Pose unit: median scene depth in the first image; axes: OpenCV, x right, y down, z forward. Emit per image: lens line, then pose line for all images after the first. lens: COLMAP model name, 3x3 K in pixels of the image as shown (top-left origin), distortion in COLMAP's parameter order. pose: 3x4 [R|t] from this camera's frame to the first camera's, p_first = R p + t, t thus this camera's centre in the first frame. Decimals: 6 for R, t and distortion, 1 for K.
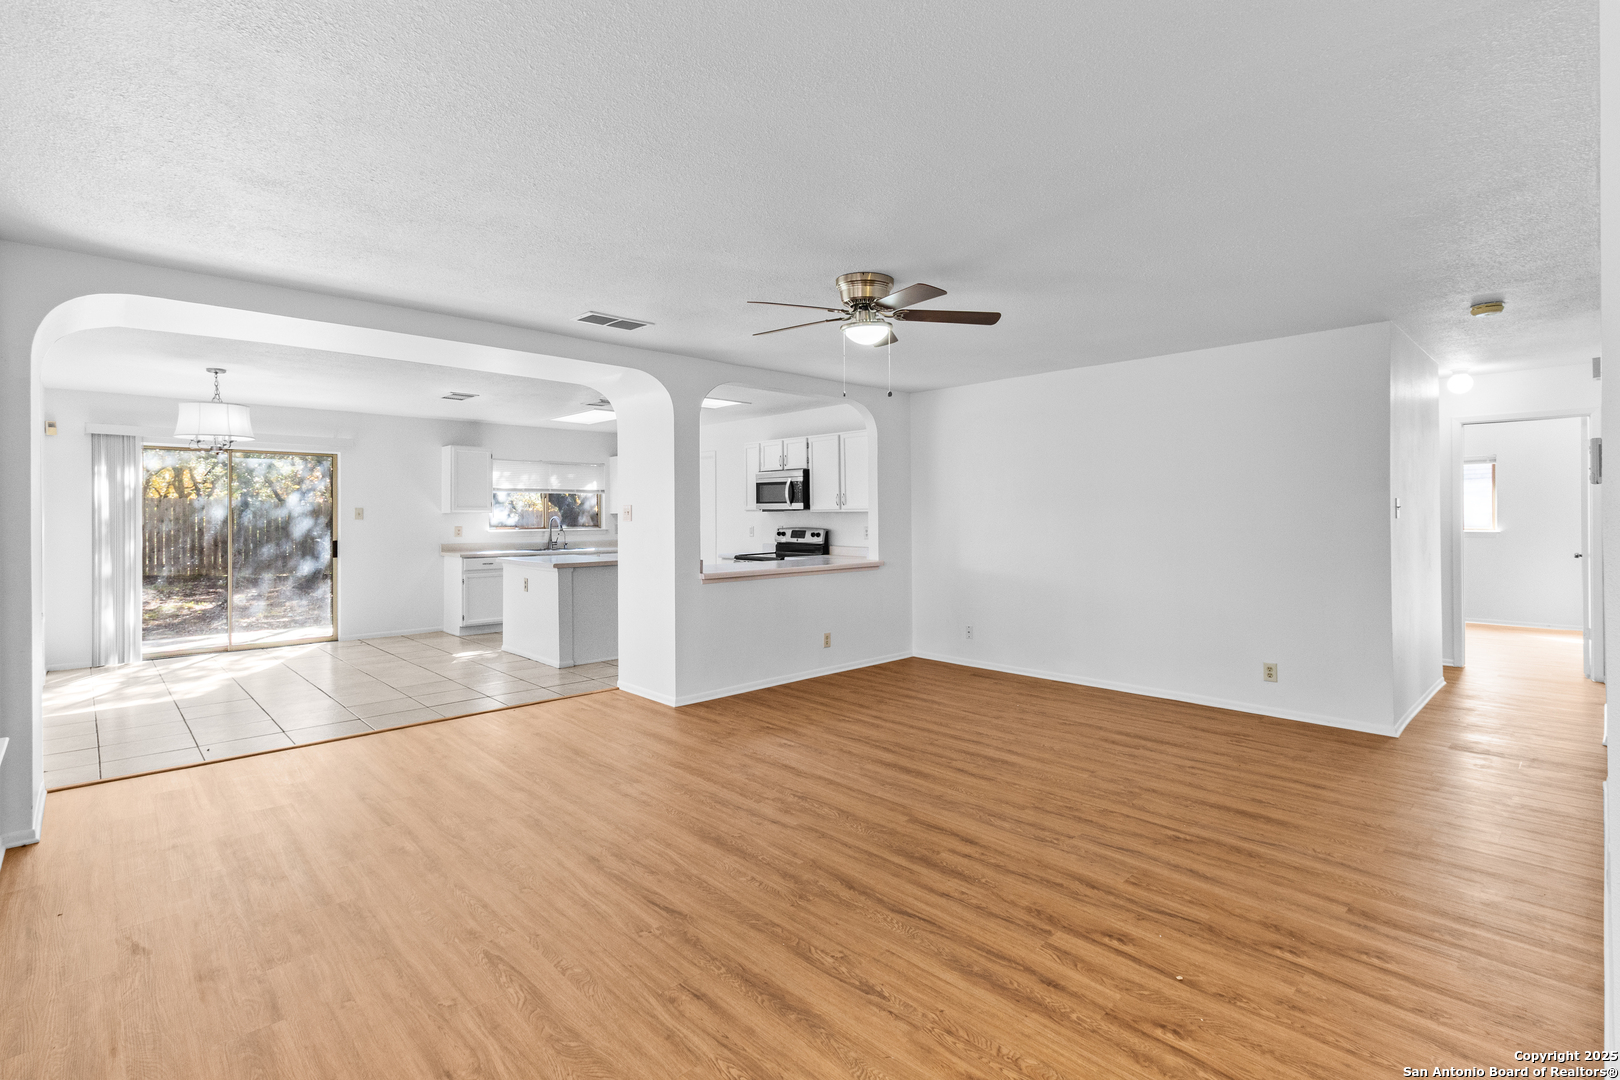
lens RADIAL K [[767.8, 0, 839.2], [0, 767.8, 515.9], [0, 0, 1]] dist [0.000823, -0.000999]
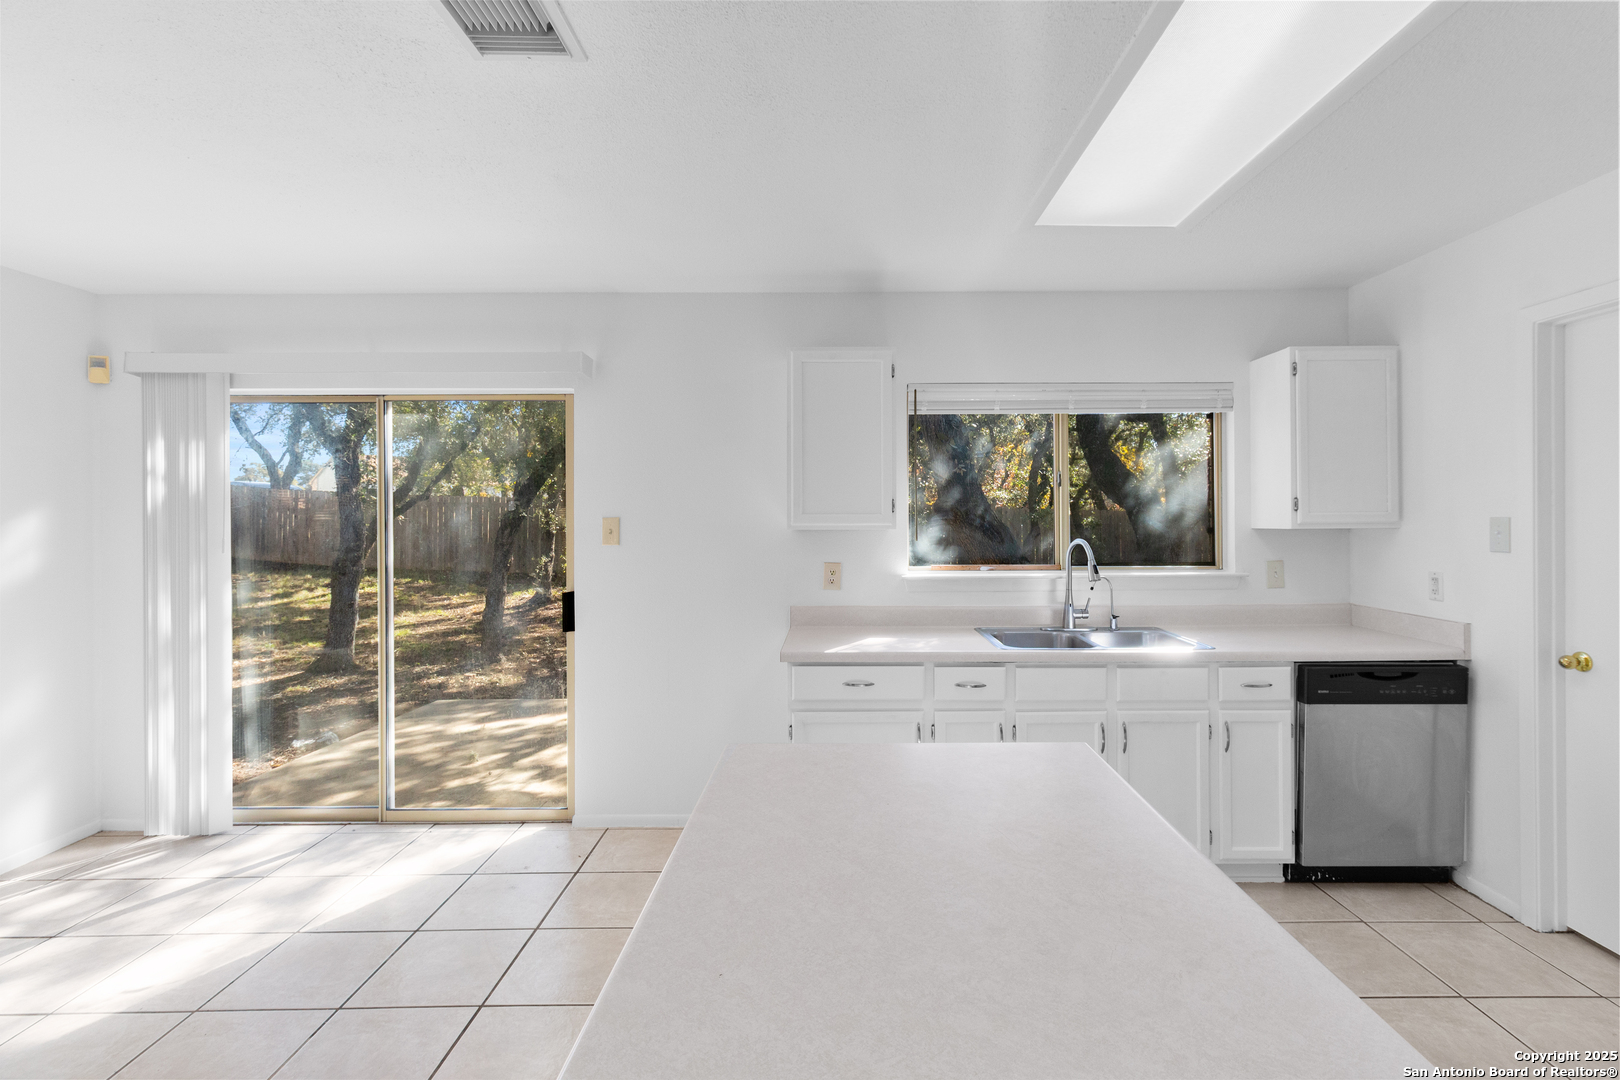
lens RADIAL K [[767.8, 0, 839.2], [0, 767.8, 515.9], [0, 0, 1]] dist [0.000823, -0.000999]
pose [[0.722605, -0.003032, -0.691254, -0.247793], [0.002159, 0.999995, -0.002129, -0.009942], [0.691258, 0.000046, 0.722608, 0.800647]]
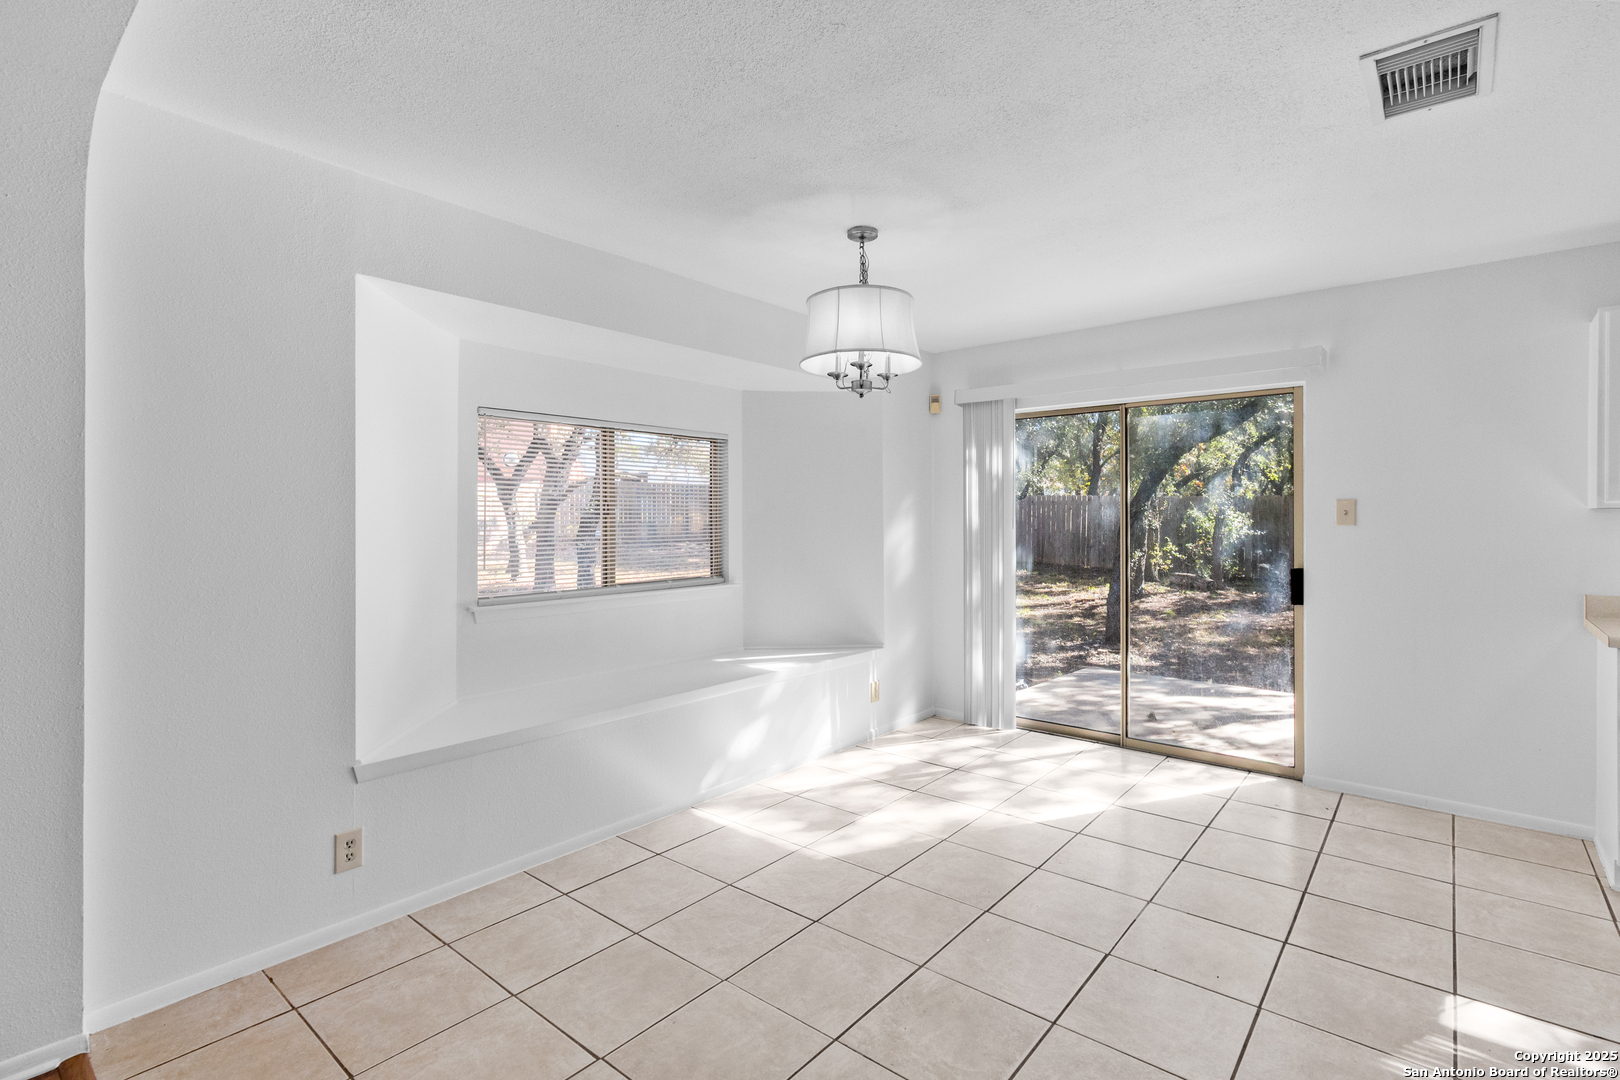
lens RADIAL K [[767.8, 0, 839.2], [0, 767.8, 515.9], [0, 0, 1]] dist [0.000823, -0.000999]
pose [[0.110168, -0.002286, -0.993910, -0.219756], [0.000601, 0.999997, -0.002233, 0.000398], [0.993913, -0.000351, 0.110169, 0.674709]]
